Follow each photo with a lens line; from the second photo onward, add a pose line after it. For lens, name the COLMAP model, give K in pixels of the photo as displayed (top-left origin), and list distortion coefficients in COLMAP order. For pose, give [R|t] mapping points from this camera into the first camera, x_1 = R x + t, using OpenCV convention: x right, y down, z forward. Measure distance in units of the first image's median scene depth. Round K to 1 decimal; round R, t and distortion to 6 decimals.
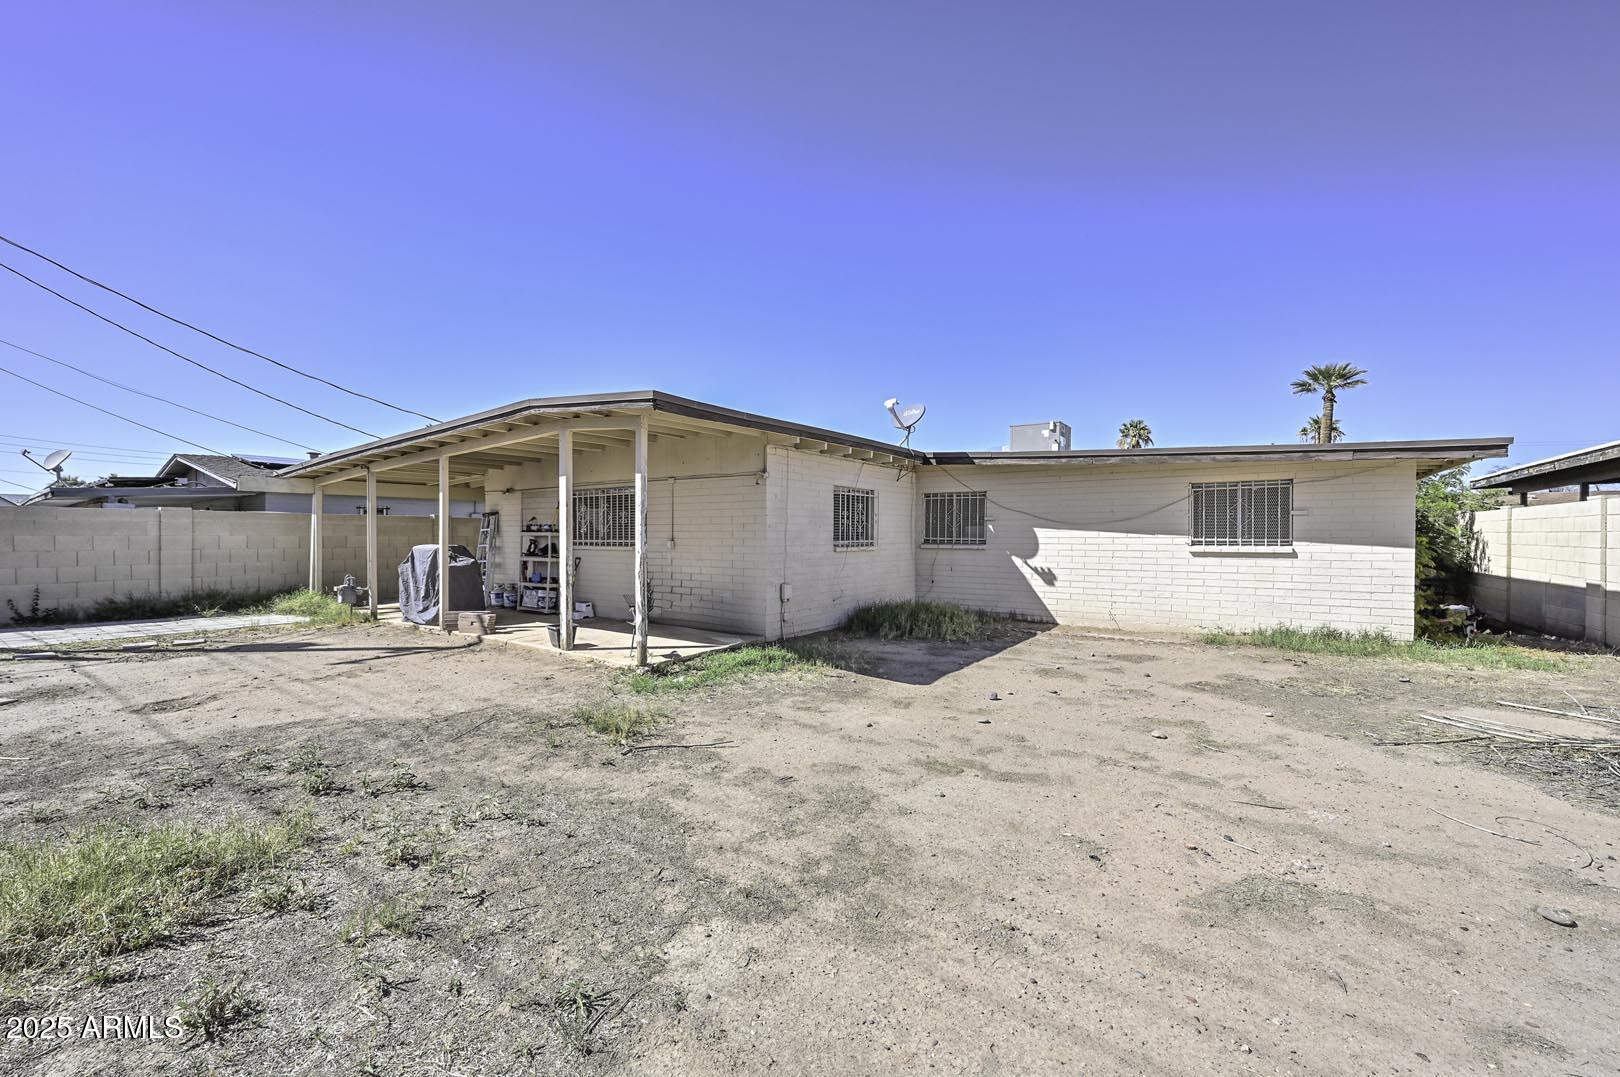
lens RADIAL K [[639.5, 0, 815.6], [0, 639.5, 541.5], [0, 0, 1]] dist [0.011425, 0.000380]
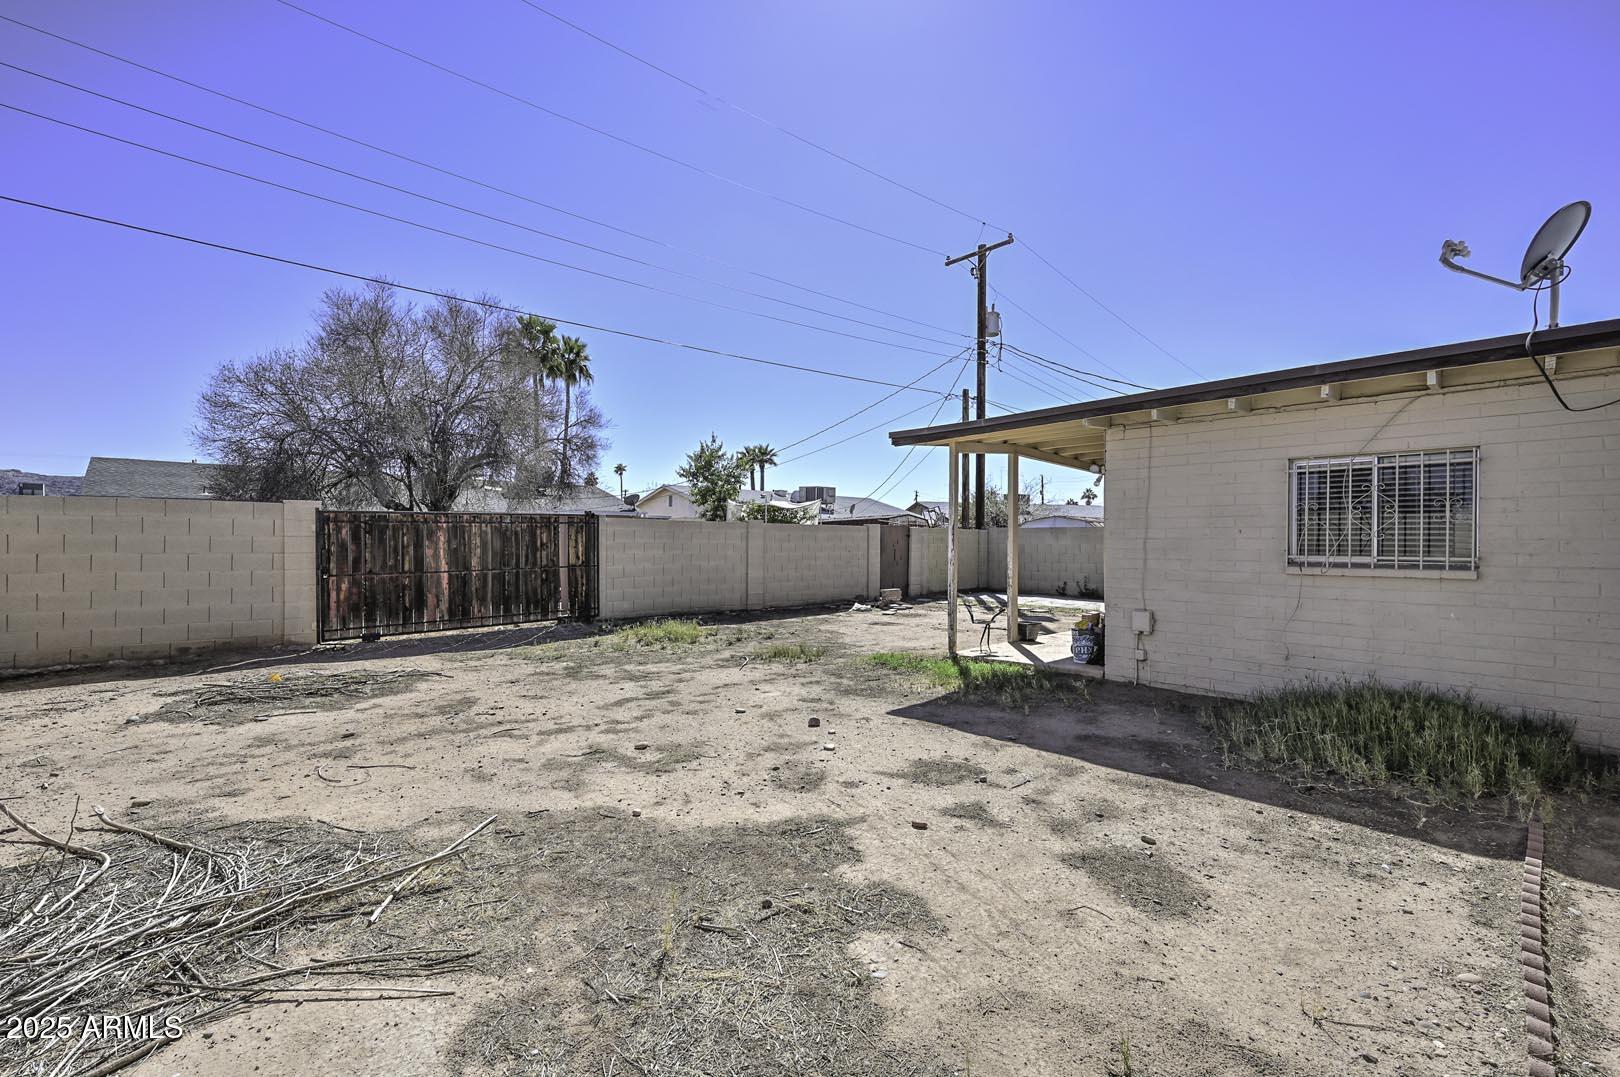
lens RADIAL K [[699.6, 0, 813.8], [0, 699.6, 543.0], [0, 0, 1]] dist [0.000246, -0.000040]
pose [[-0.191082, 0.014236, -0.981471, 0.811867], [-0.011624, 0.999792, 0.016765, -0.019499], [0.981505, 0.014612, -0.190876, 0.767872]]
